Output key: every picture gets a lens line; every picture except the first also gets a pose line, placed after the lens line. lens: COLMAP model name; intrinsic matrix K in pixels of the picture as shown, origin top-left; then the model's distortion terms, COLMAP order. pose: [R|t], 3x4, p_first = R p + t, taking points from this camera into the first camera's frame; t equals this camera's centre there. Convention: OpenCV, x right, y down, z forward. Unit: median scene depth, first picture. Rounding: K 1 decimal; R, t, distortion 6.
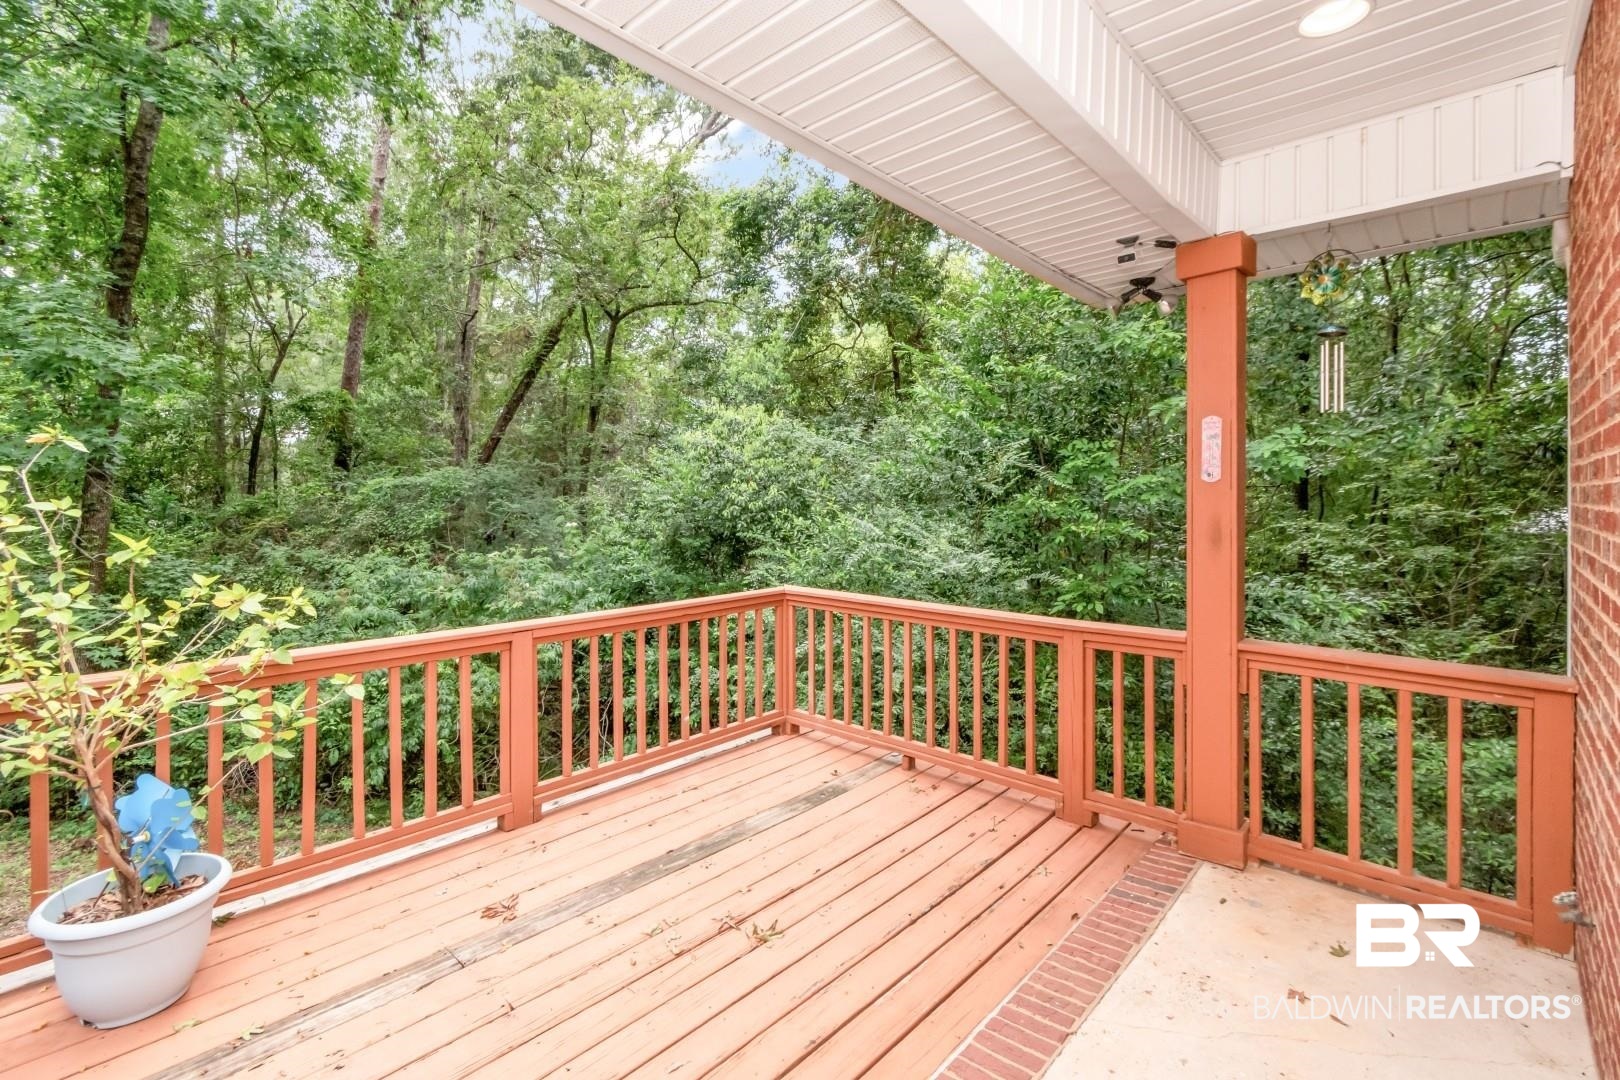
lens RADIAL K [[729.4, 0, 831.4], [0, 729.4, 503.2], [0, 0, 1]] dist [0.000315, -0.000186]
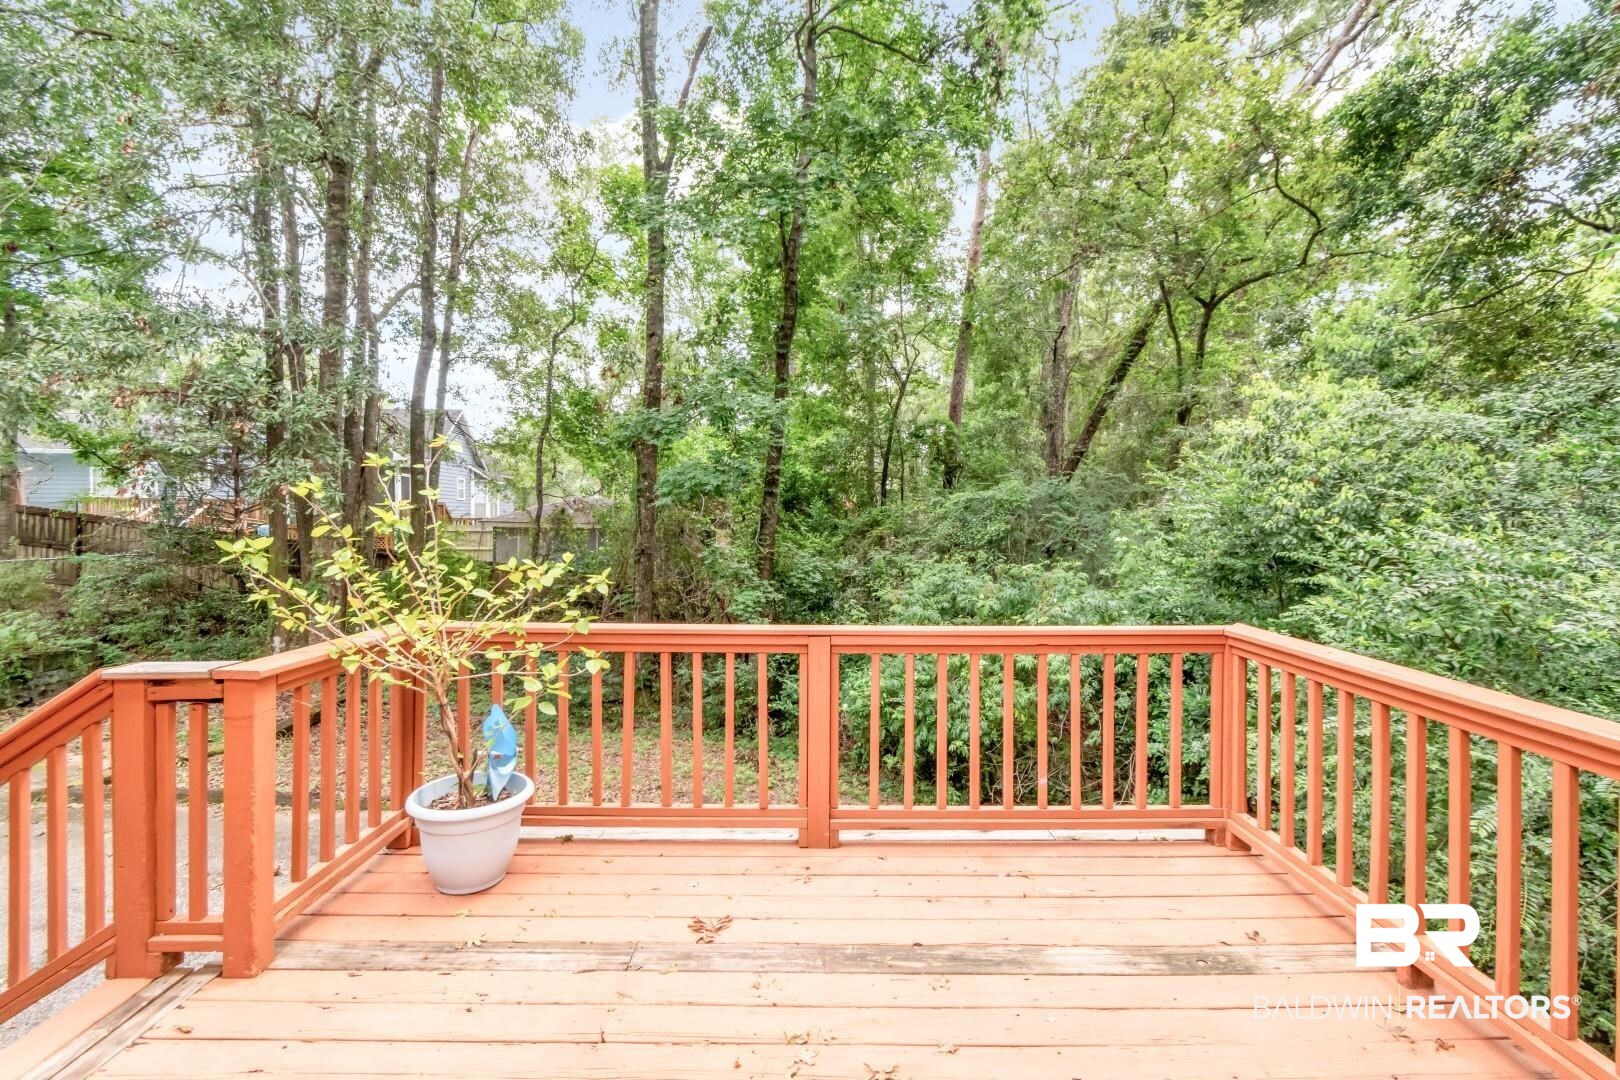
lens RADIAL K [[735.7, 0, 808.1], [0, 735.7, 525.0], [0, 0, 1]] dist [-0.000579, -0.000089]
pose [[0.663015, 0.010968, -0.748526, 0.144592], [-0.007429, 0.999940, 0.008072, 0.015270], [0.748570, 0.000209, 0.663056, 0.207434]]
